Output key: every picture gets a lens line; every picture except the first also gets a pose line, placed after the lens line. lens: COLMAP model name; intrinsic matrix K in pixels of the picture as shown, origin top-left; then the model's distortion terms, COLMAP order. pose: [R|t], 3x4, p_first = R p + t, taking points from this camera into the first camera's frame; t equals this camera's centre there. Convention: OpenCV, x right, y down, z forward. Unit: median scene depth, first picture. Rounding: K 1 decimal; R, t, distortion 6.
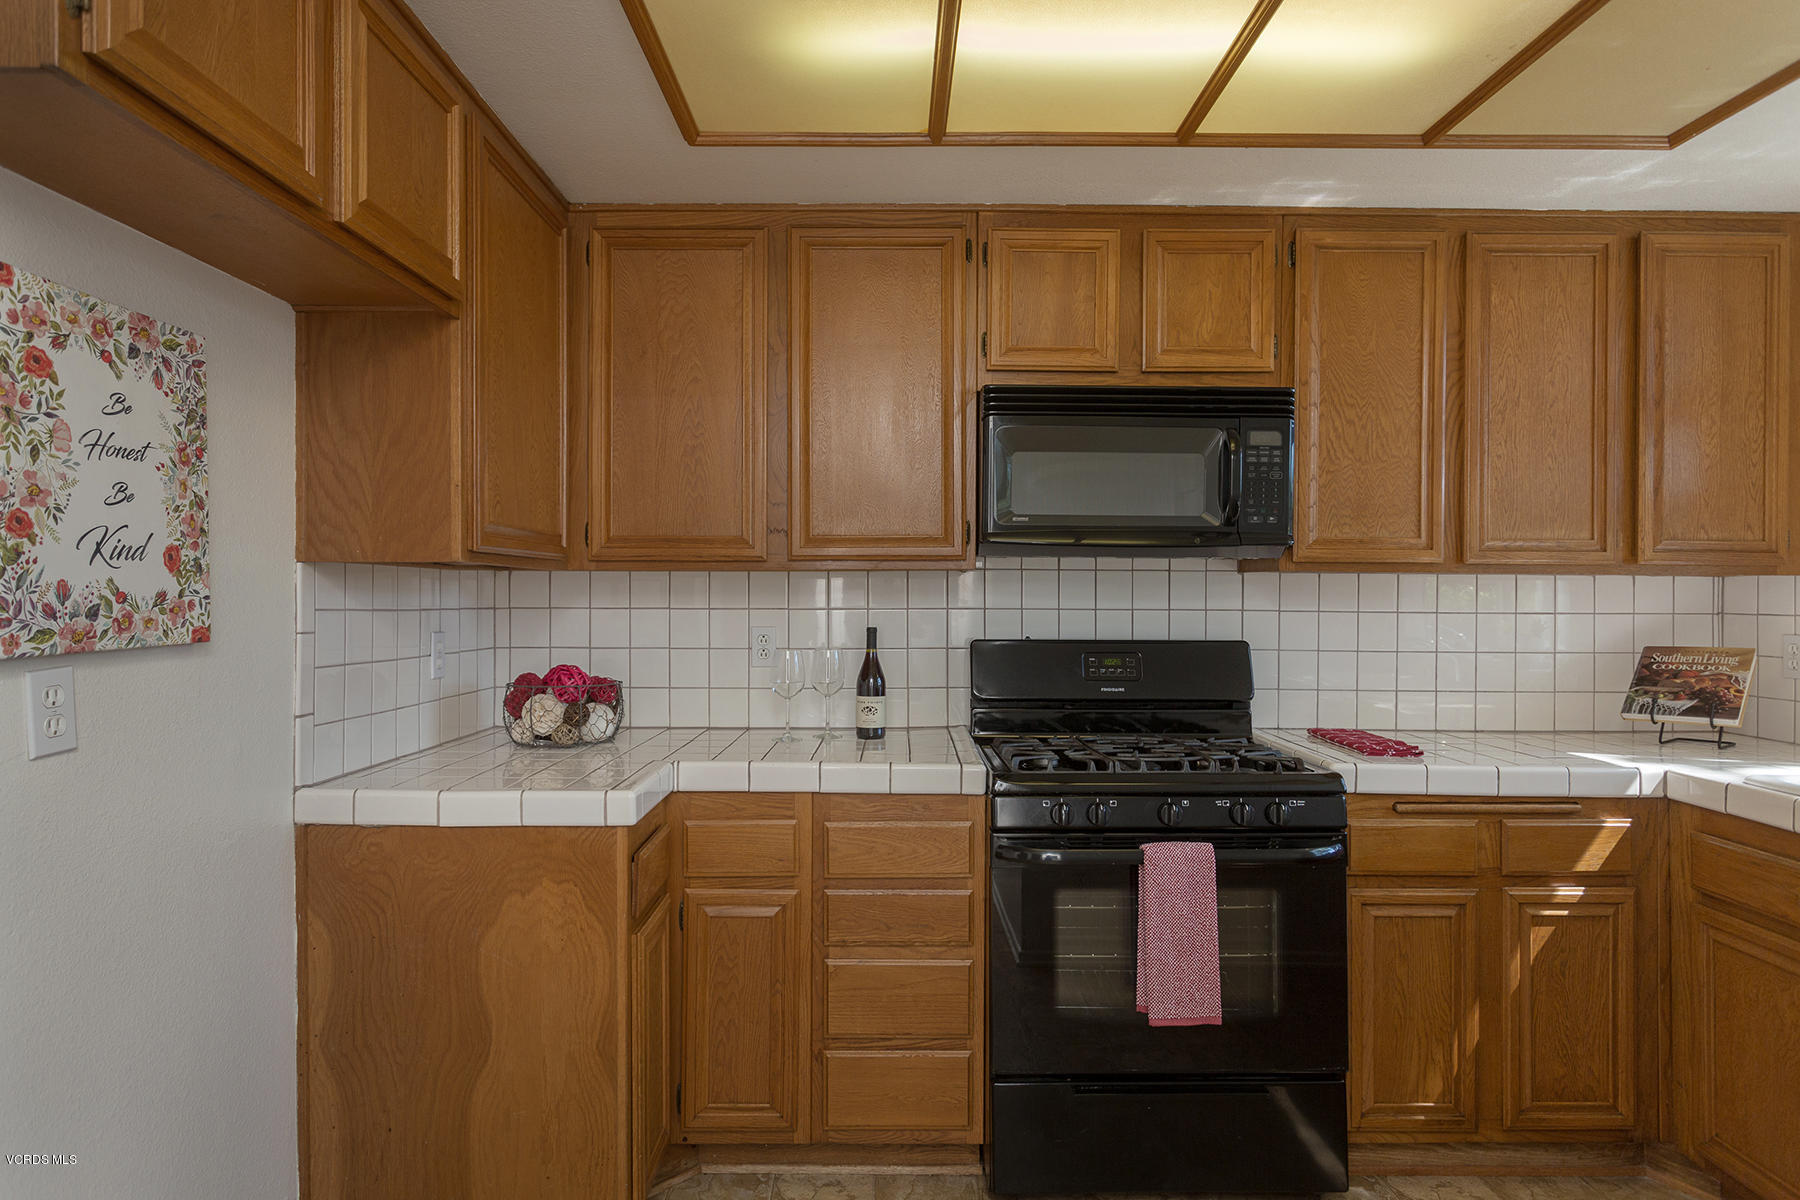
lens RADIAL K [[1006.6, 0, 904.5], [0, 1006.6, 574.6], [0, 0, 1]] dist [0.001279, 0.001387]
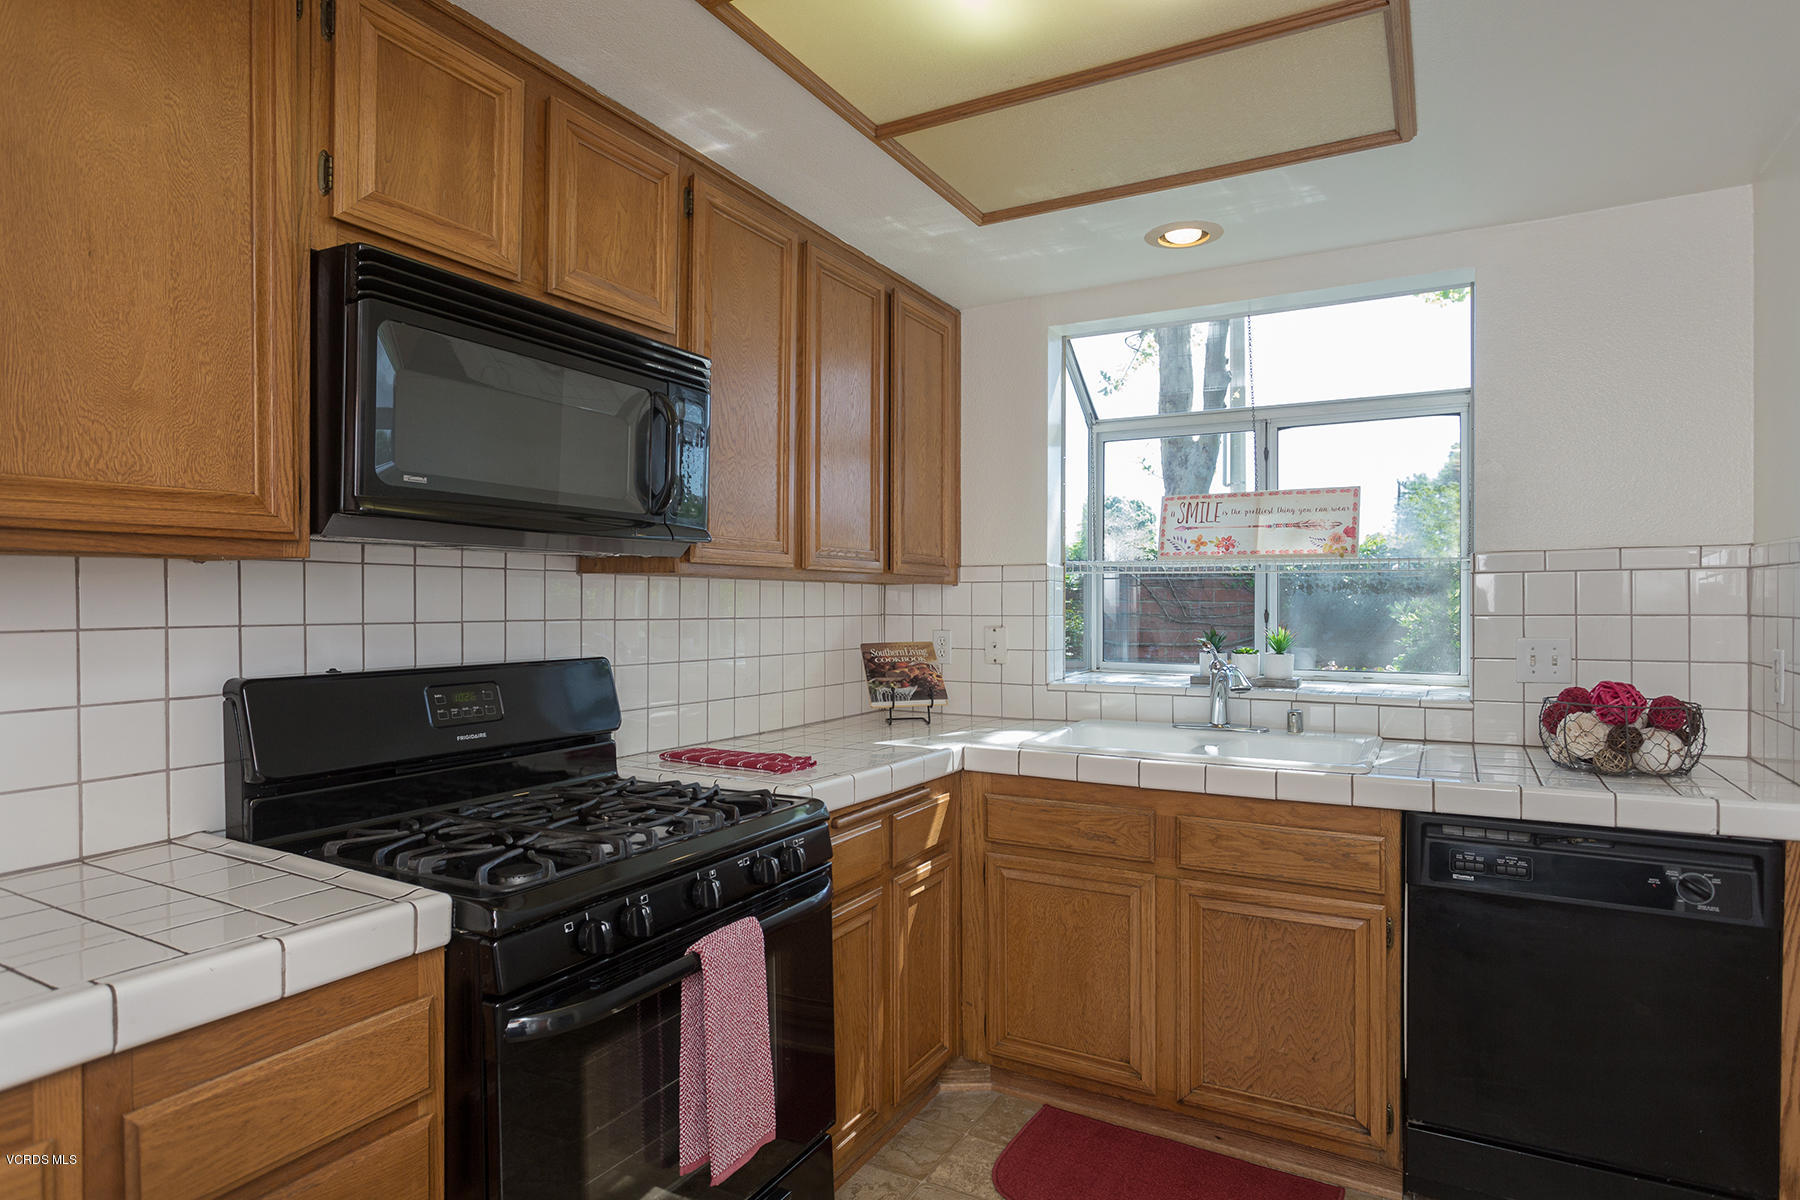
lens RADIAL K [[976.1, 0, 900.0], [0, 976.1, 600.0], [0, 0, 1]] dist [-0.005179, 0.000071]
pose [[0.491811, -0.003182, 0.870696, -0.248552], [-0.015934, 0.999793, 0.012654, 0.005769], [-0.870556, -0.020097, 0.491659, 0.434892]]
